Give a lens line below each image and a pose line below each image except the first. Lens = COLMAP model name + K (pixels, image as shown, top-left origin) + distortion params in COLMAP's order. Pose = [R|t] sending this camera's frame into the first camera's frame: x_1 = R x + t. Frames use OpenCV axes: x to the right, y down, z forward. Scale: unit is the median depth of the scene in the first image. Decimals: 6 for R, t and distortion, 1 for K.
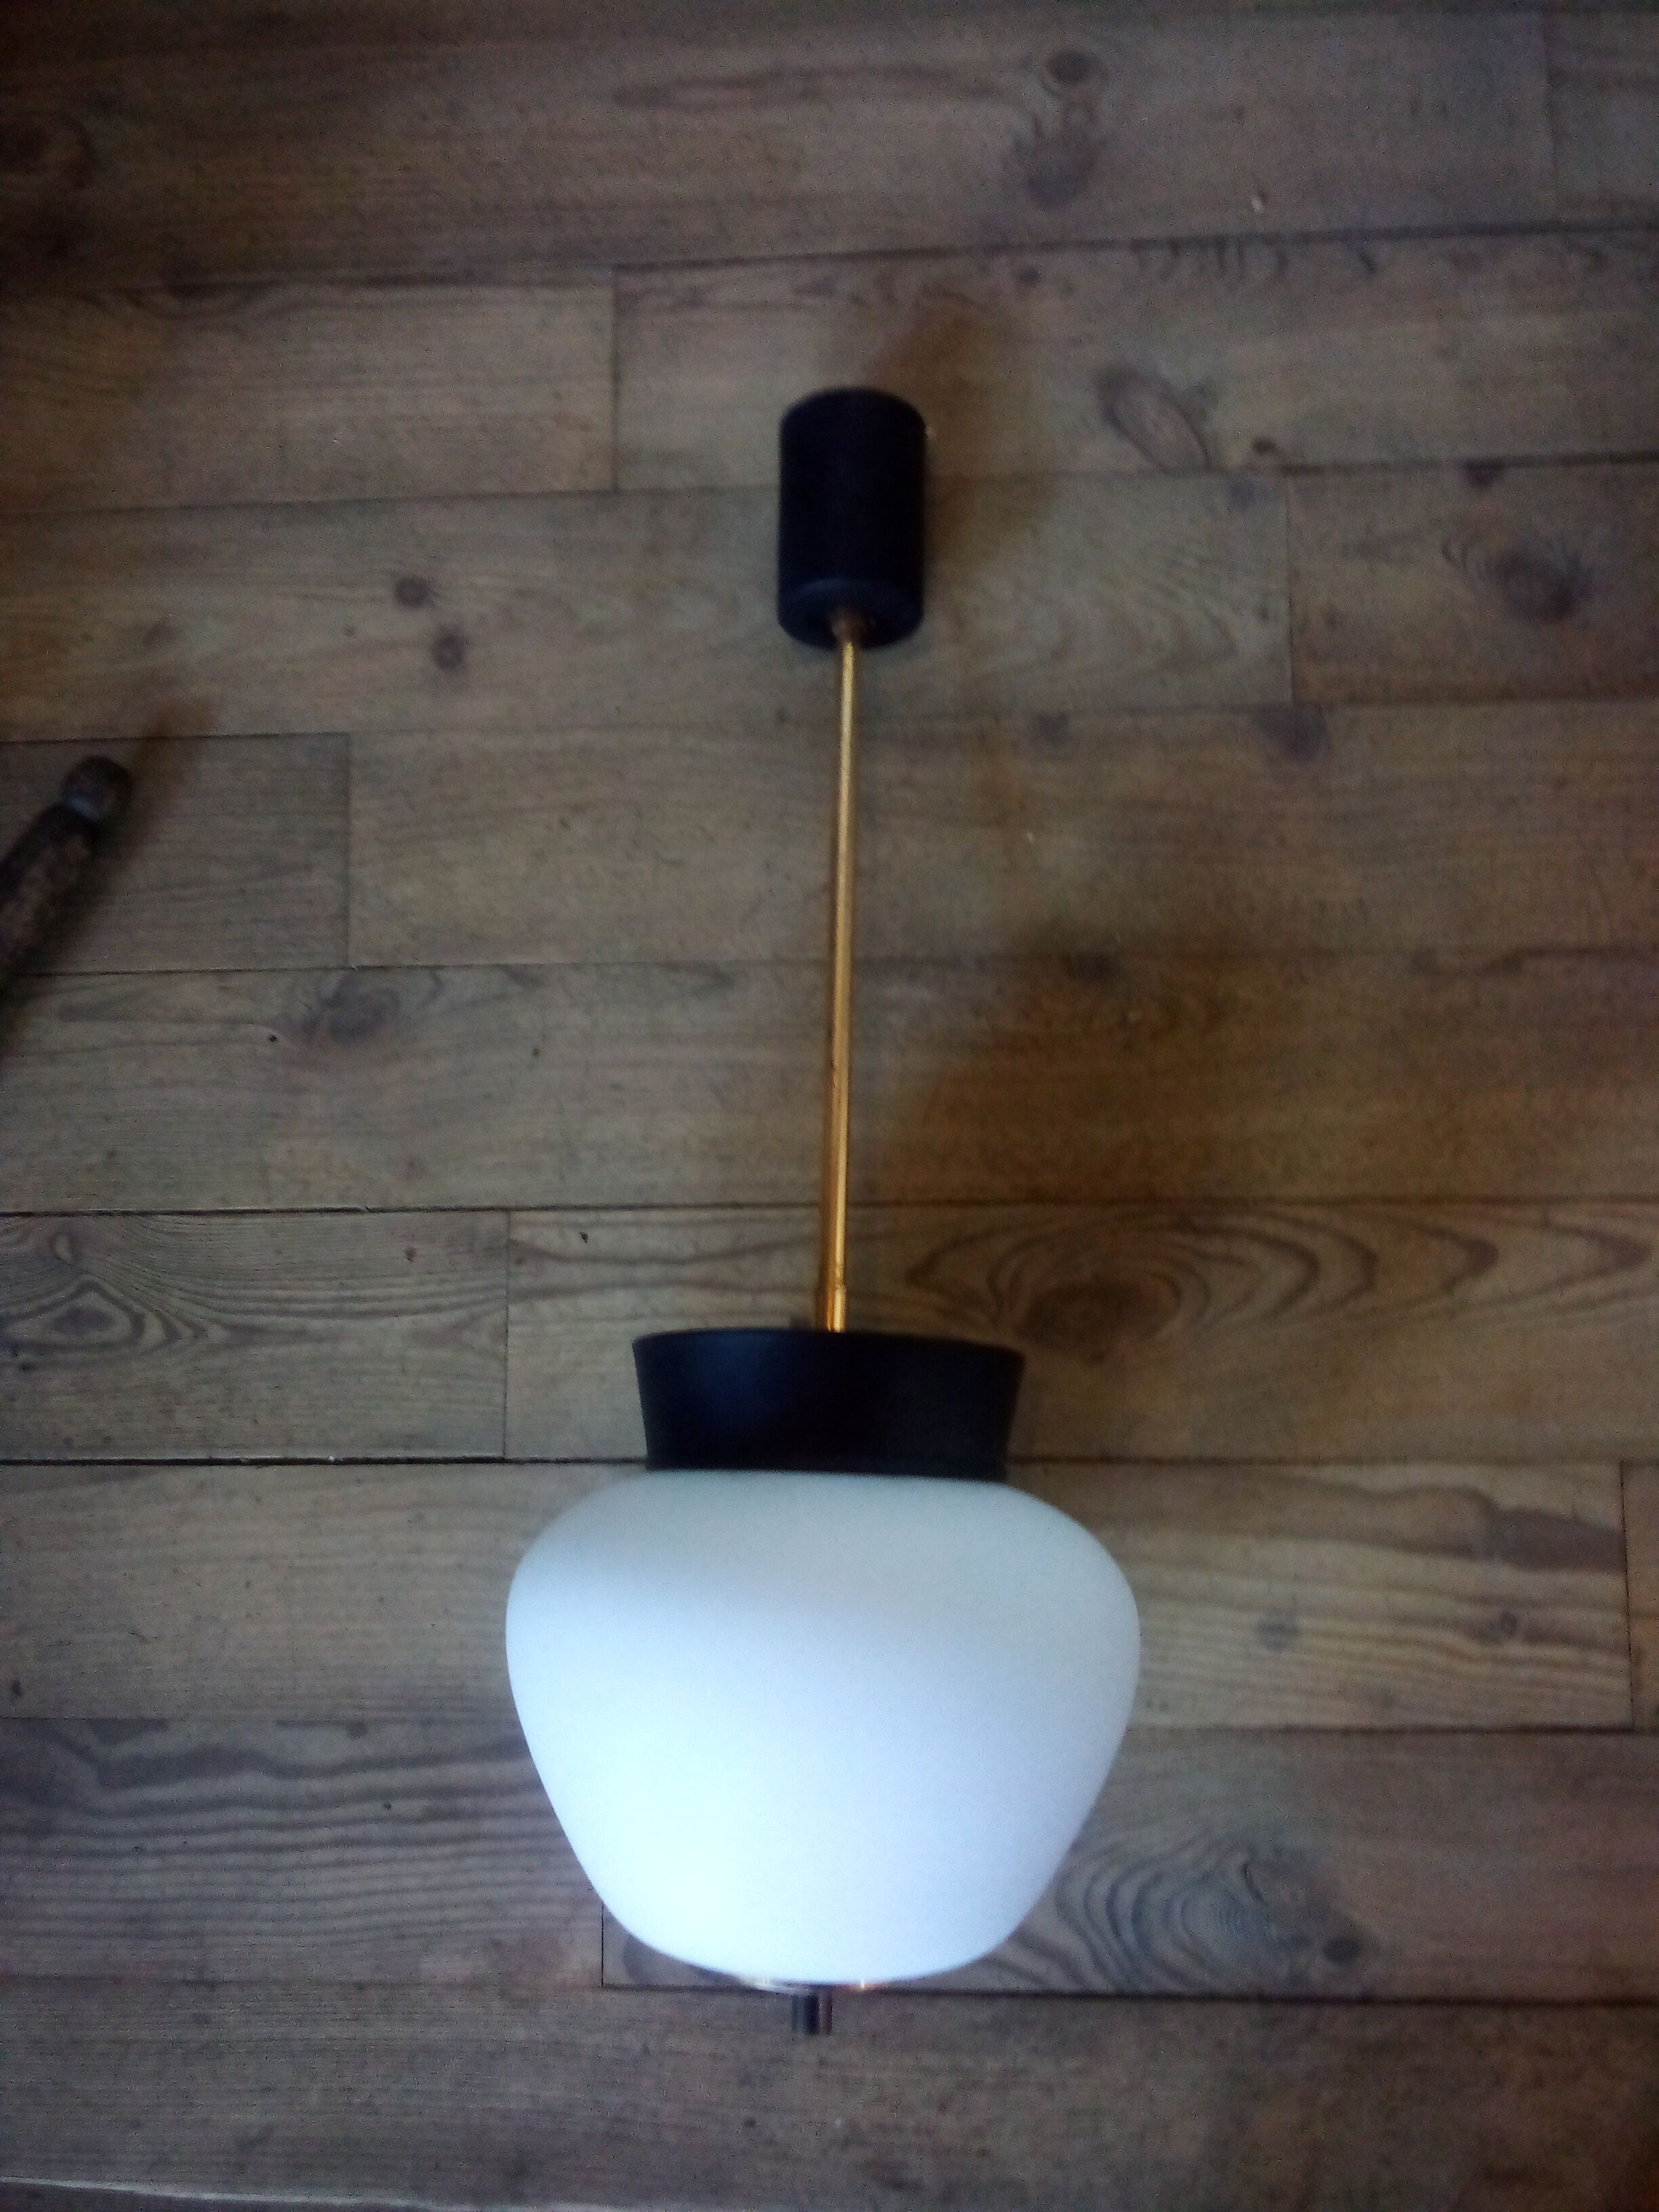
lens RADIAL K [[1773.5, 0, 824.2], [0, 1773.5, 1105.0], [0, 0, 1]] dist [0.027993, -0.064771]
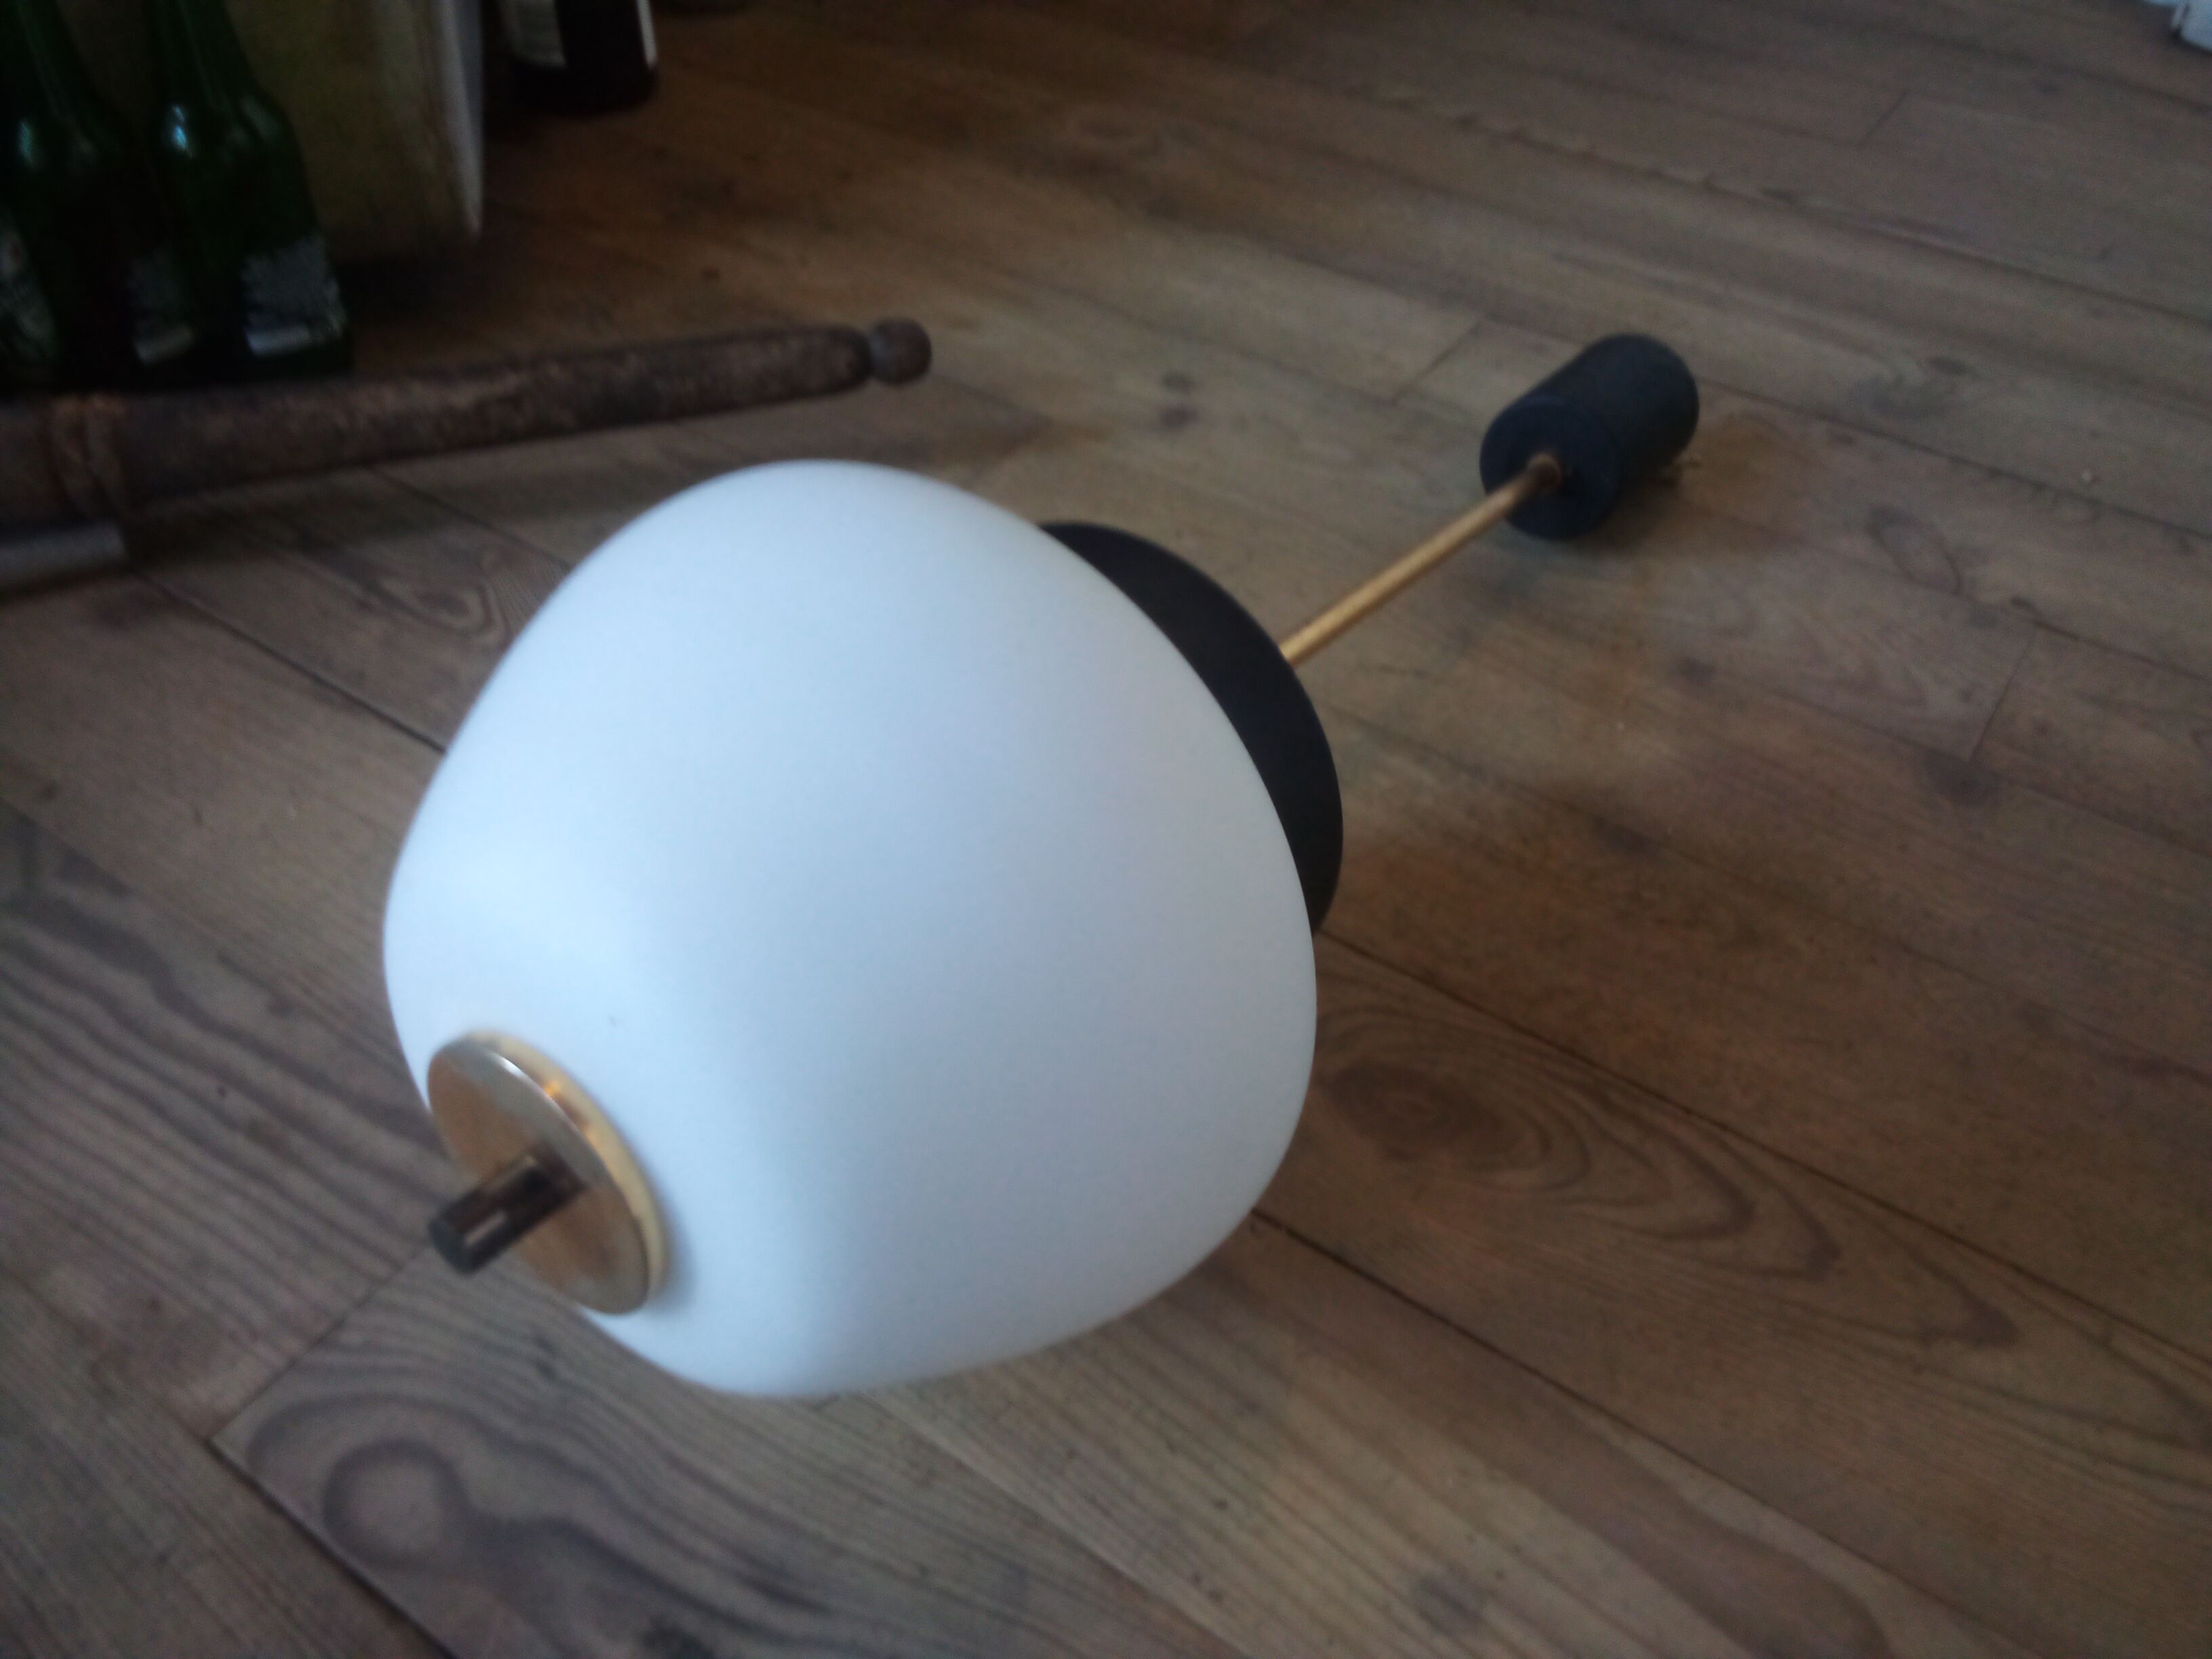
lens RADIAL K [[1773.5, 0, 1098.7], [0, 1773.5, 843.0], [0, 0, 1]] dist [0.027993, -0.064771]
pose [[0.816597, 0.448094, -0.363842, 0.251787], [-0.577062, 0.619612, -0.532053, 0.498841], [-0.012969, 0.644432, 0.764552, 0.377223]]
